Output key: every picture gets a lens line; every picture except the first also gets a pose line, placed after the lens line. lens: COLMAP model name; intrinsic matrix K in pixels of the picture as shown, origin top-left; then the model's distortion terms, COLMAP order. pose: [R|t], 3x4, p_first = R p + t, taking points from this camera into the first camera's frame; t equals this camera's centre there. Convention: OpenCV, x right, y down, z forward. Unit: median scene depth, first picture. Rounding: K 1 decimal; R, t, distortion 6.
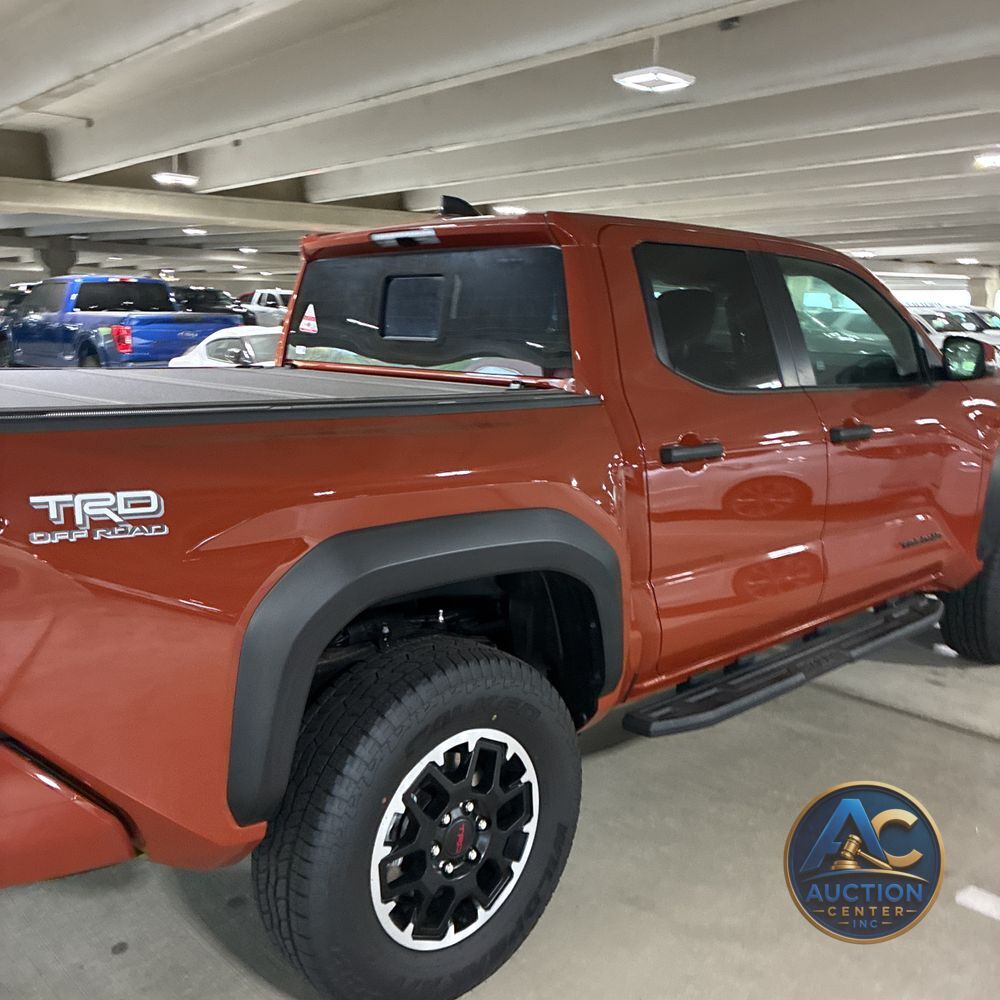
lens RADIAL K [[1023.1, 0, 500.0], [0, 1023.1, 500.0], [0, 0, 1]] dist [0.015228, 0.004641]
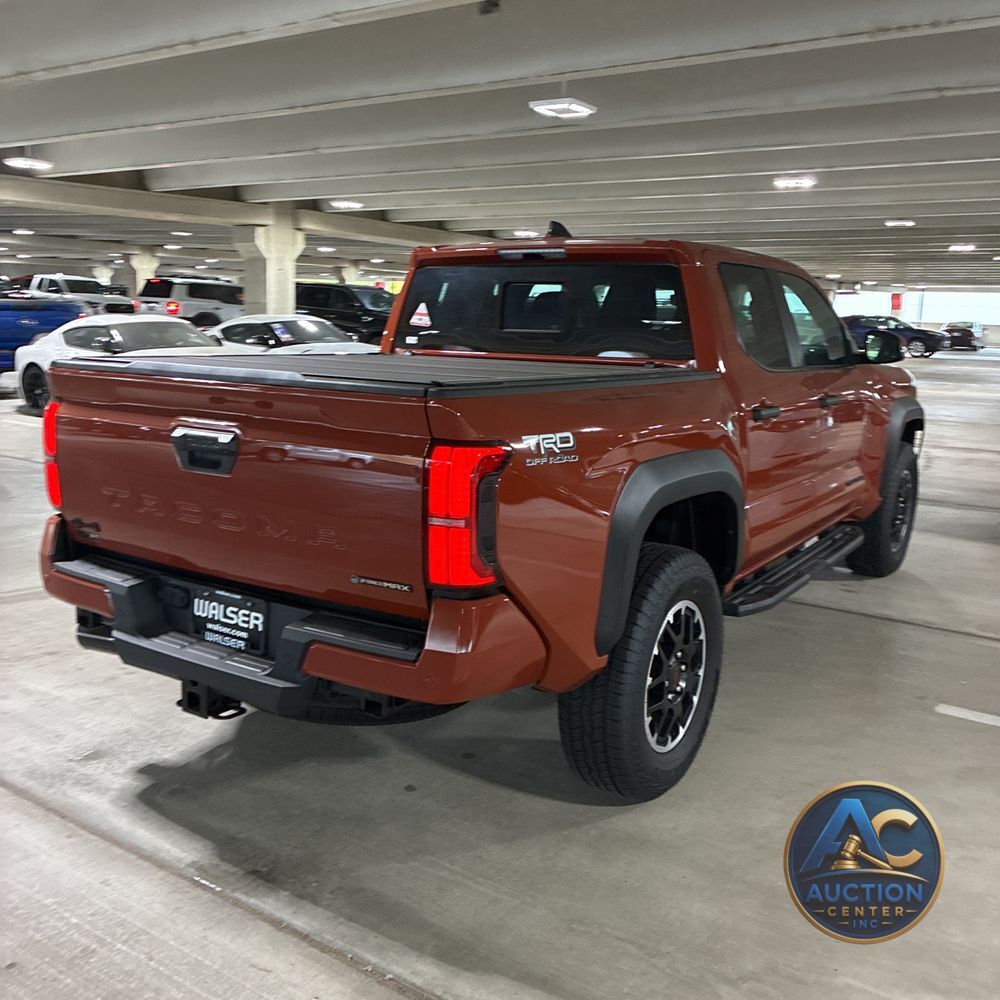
lens RADIAL K [[1023.1, 0, 500.0], [0, 1023.1, 500.0], [0, 0, 1]] dist [0.015228, 0.004641]
pose [[0.972176, -0.034398, 0.231710, -0.390098], [0.031897, 0.999385, 0.014535, 0.032282], [-0.232068, -0.006740, 0.972676, -0.229627]]
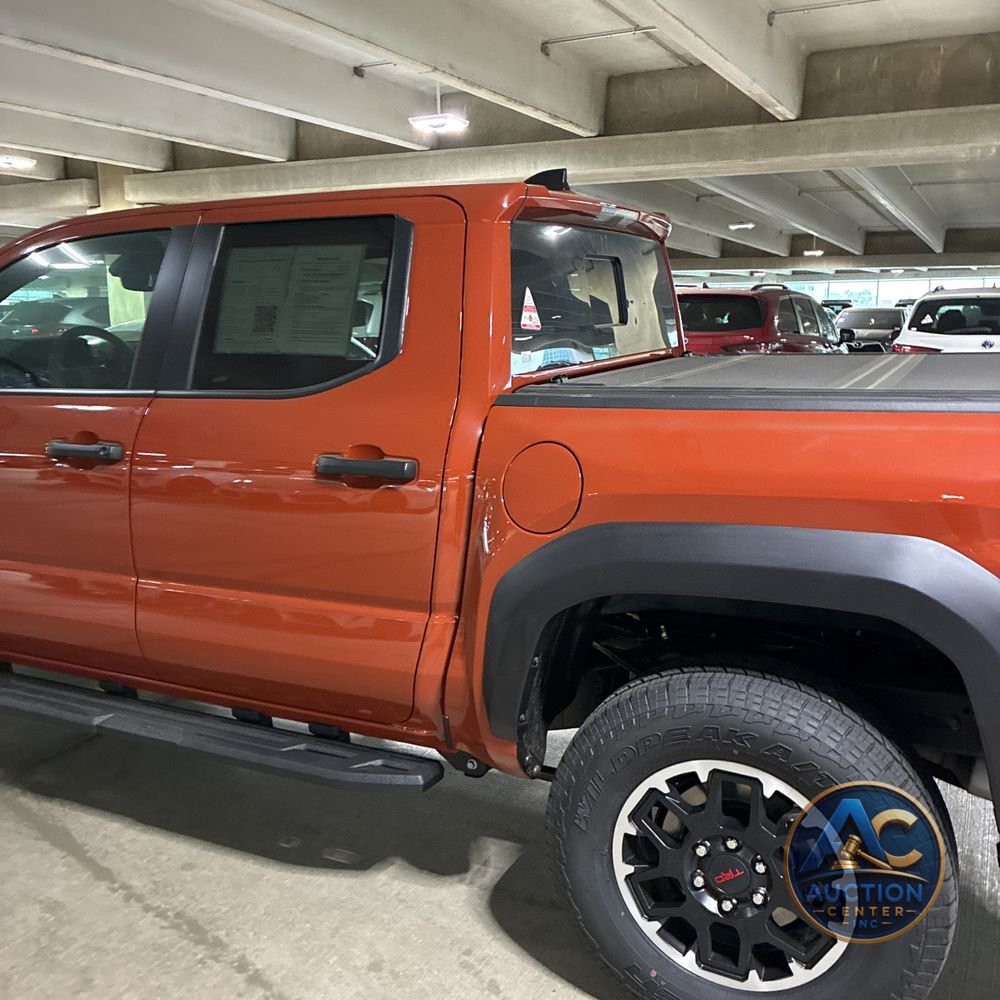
lens RADIAL K [[1003.7, 0, 500.5], [0, 1003.7, 519.3], [0, 0, 1]] dist [0.019984, -0.000684]
pose [[-0.363704, -0.202600, 0.909215, -0.816247], [0.169557, 0.945357, 0.278479, -0.235370], [-0.915953, 0.255448, -0.309478, 1.265646]]
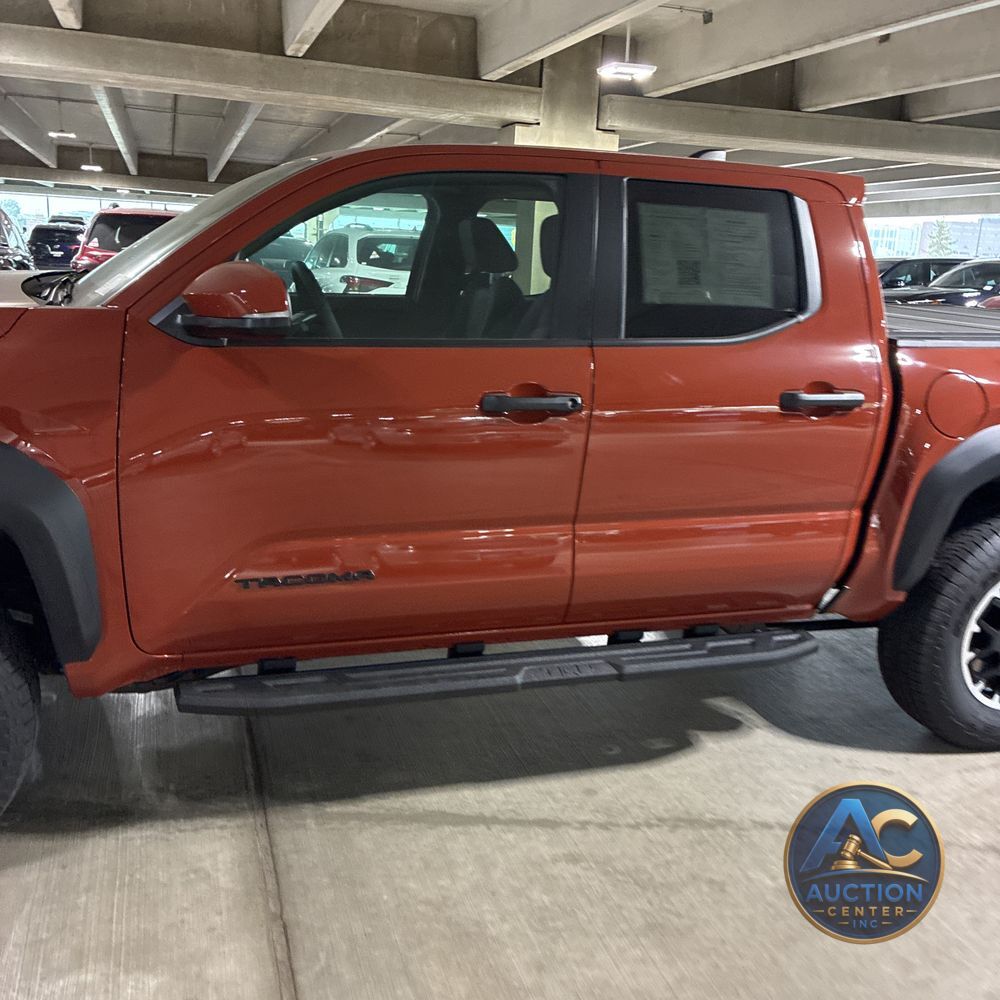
lens RADIAL K [[1000.1, 0, 510.1], [0, 1000.1, 501.1], [0, 0, 1]] dist [0.032049, -0.014685]
pose [[-0.911204, -0.161421, 0.379012, -0.289070], [0.007049, 0.913789, 0.406127, -0.354091], [-0.411895, 0.372736, -0.831511, 1.929230]]
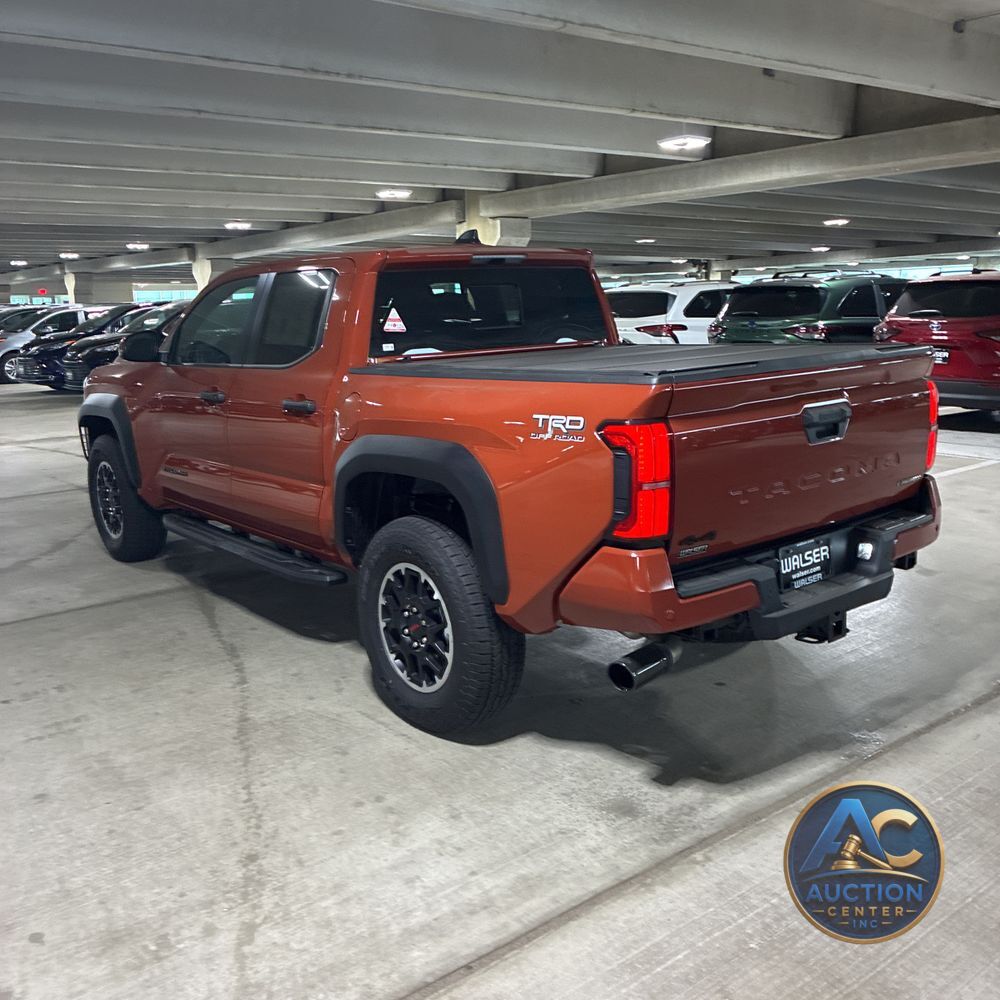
lens RADIAL K [[1003.9, 0, 500.0], [0, 1003.9, 500.0], [0, 0, 1]] dist [0.028320, -0.010447]
pose [[0.063957, -0.210619, 0.975474, -1.380413], [0.207605, 0.958898, 0.193428, -0.178079], [-0.976120, 0.190142, 0.105054, 0.799158]]
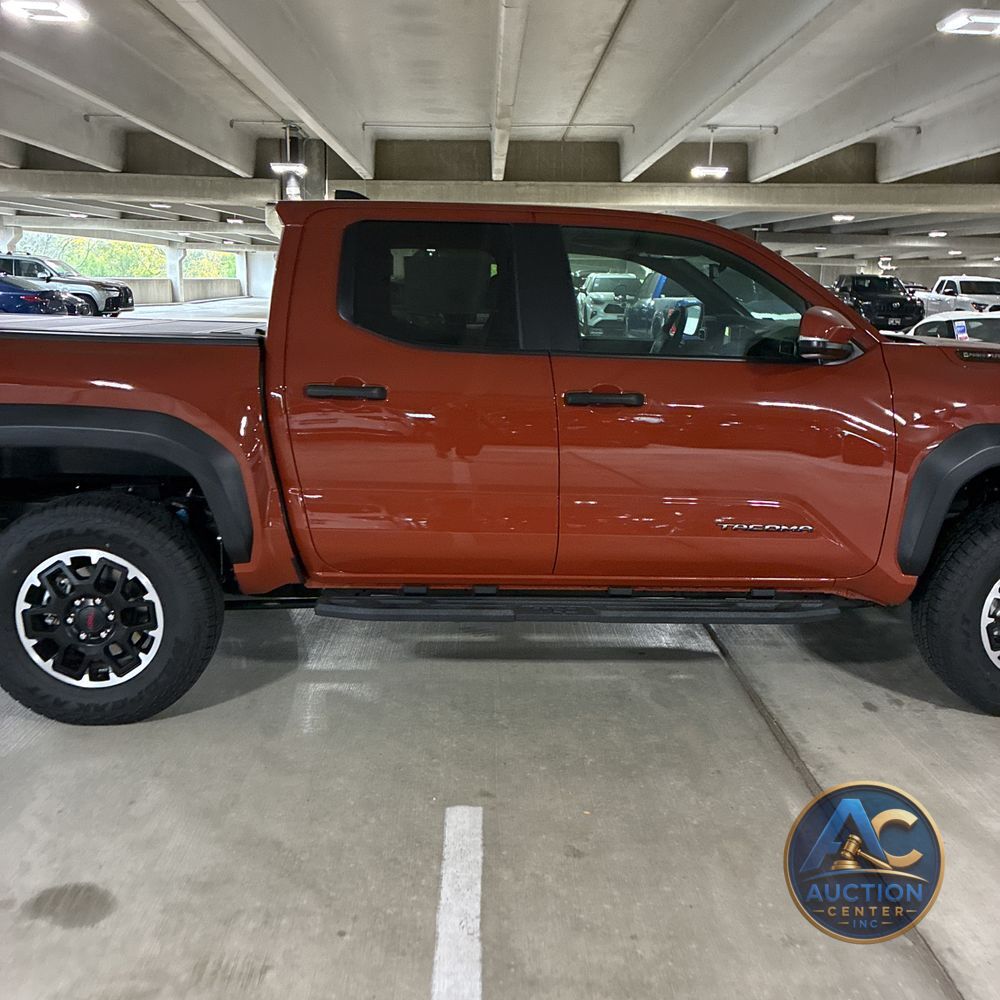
lens RADIAL K [[1033.5, 0, 491.6], [0, 1033.5, 521.0], [0, 0, 1]] dist [0.003091, 0.020723]
pose [[0.746365, 0.143008, -0.649991, 0.896268], [-0.125702, 0.989354, 0.073333, -0.004281], [0.653558, 0.026972, 0.756395, 0.135751]]
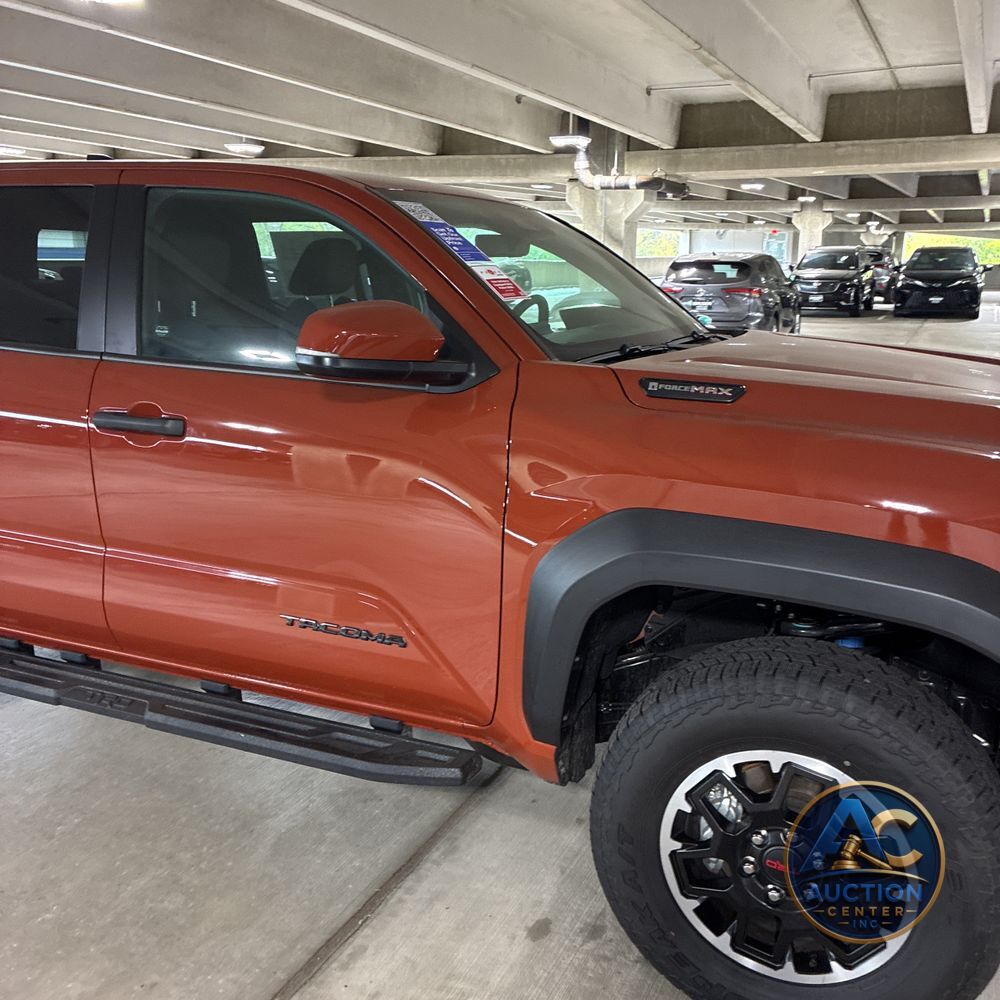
lens RADIAL K [[1023.1, 0, 500.0], [0, 1023.1, 500.0], [0, 0, 1]] dist [0.015228, 0.004641]
pose [[0.382041, 0.200162, -0.902208, 1.066905], [-0.172307, 0.974571, 0.143252, -0.153938], [0.907940, 0.100729, 0.406815, 0.887845]]
